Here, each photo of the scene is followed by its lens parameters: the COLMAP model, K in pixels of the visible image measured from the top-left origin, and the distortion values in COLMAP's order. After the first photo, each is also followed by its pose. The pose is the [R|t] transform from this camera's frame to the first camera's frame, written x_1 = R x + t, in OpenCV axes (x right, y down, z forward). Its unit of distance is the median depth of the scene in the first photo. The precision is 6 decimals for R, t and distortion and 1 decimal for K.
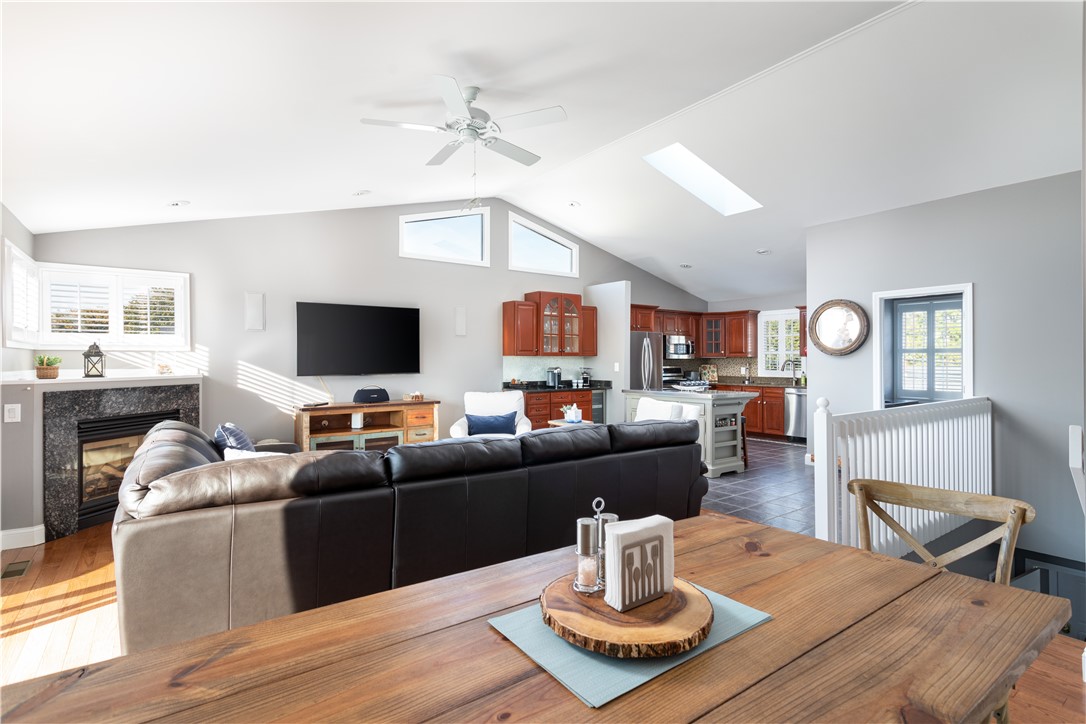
lens RADIAL K [[518.2, 0, 543.0], [0, 518.2, 362.0], [0, 0, 1]] dist [0.001012, 0.000272]
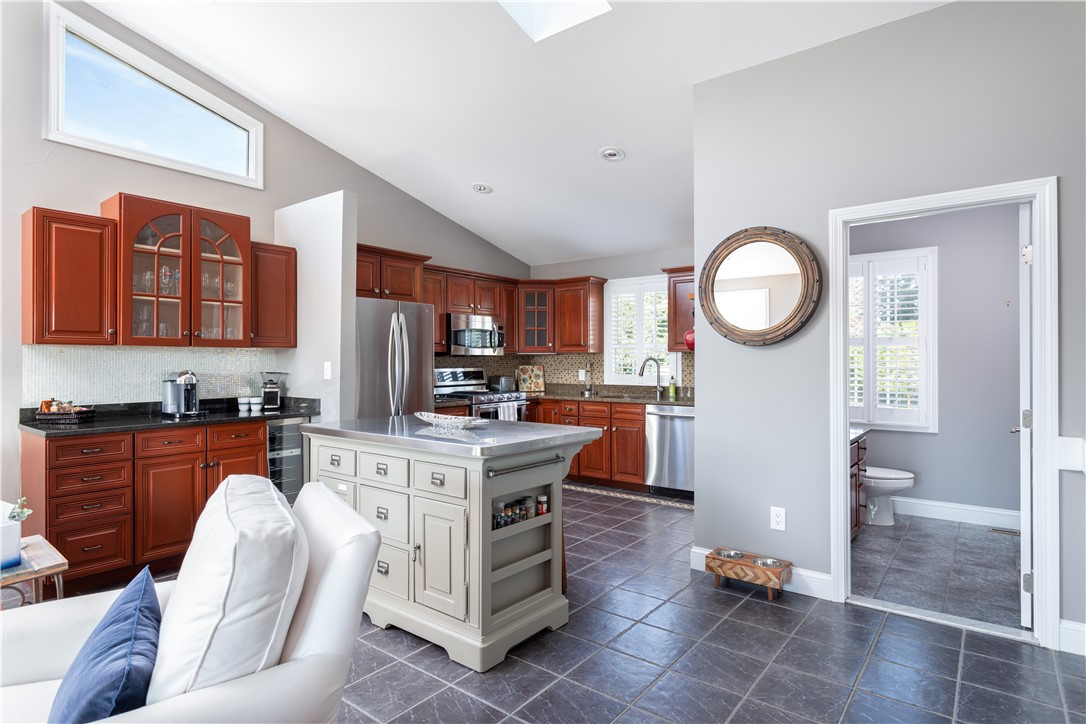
lens RADIAL K [[587.2, 0, 543.8], [0, 587.2, 358.2], [0, 0, 1]] dist [-0.036344, 0.000741]
pose [[0.959811, 0.002467, 0.280637, 0.178385], [-0.000480, 0.999974, -0.007150, 0.002132], [-0.280647, 0.006728, 0.959787, 0.416313]]
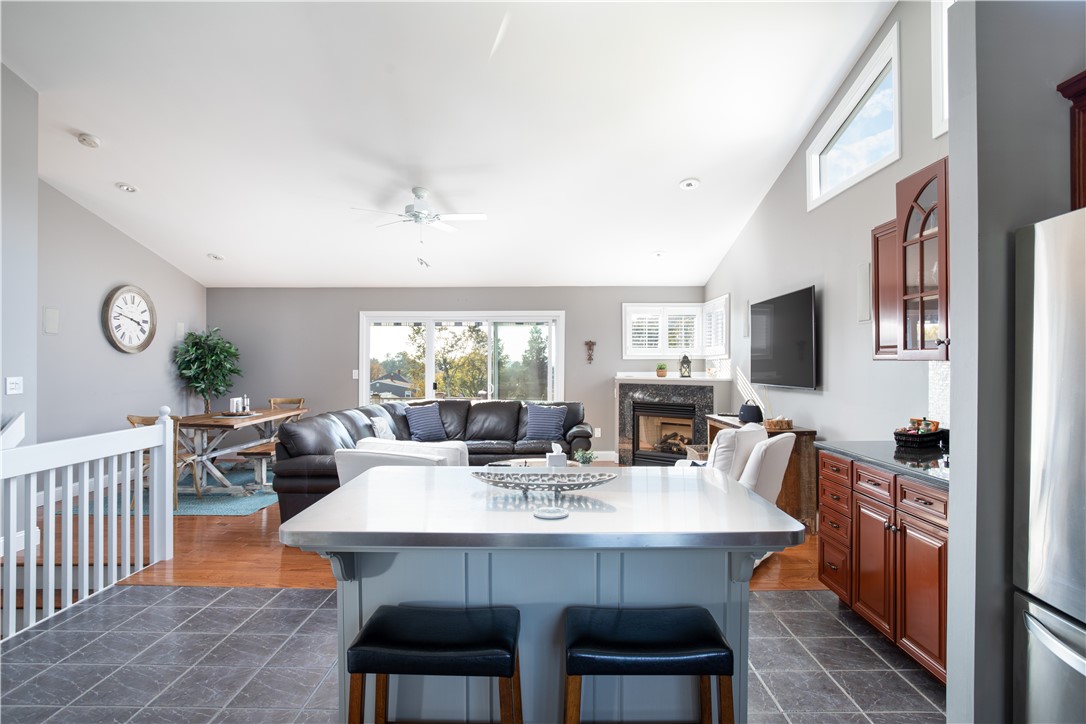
lens RADIAL K [[587.2, 0, 543.8], [0, 587.2, 358.2], [0, 0, 1]] dist [-0.036344, 0.000741]
pose [[-0.585754, -0.005241, -0.810472, 0.423555], [-0.001368, 0.999984, -0.005478, -0.009448], [0.810488, -0.002100, -0.585752, 0.943761]]
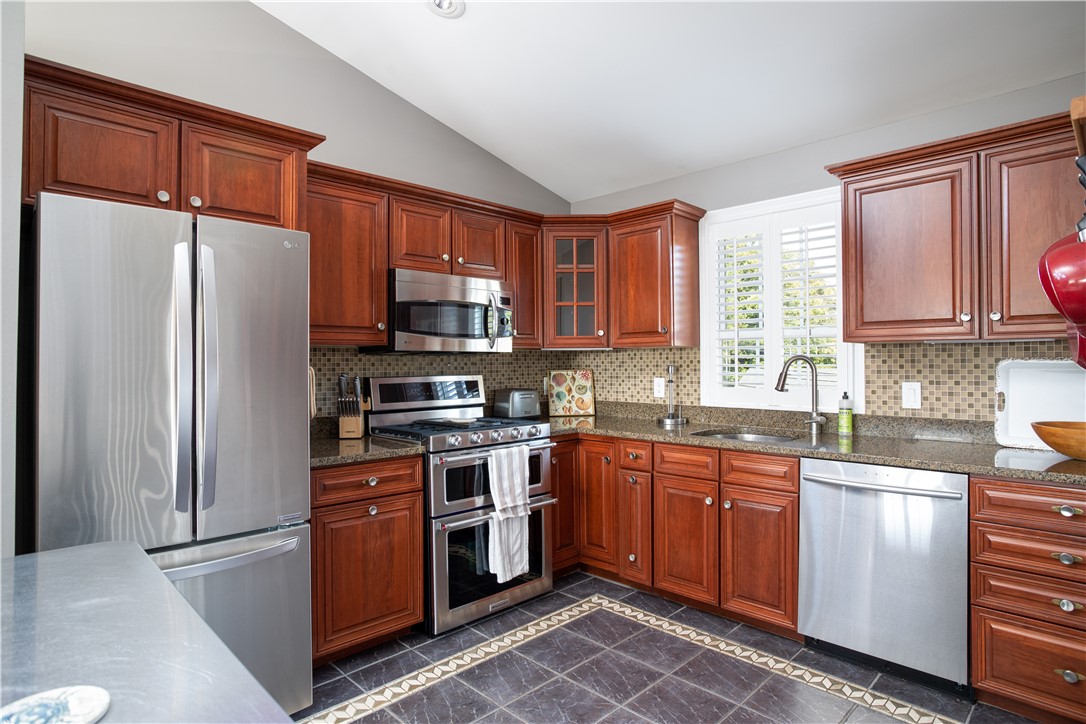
lens RADIAL K [[592.8, 0, 562.6], [0, 592.8, 361.2], [0, 0, 1]] dist [-0.041010, 0.000063]
pose [[0.983024, -0.001672, 0.183470, 0.309248], [0.002620, 0.999984, -0.004924, 0.001242], [-0.183459, 0.005322, 0.983013, 0.771359]]
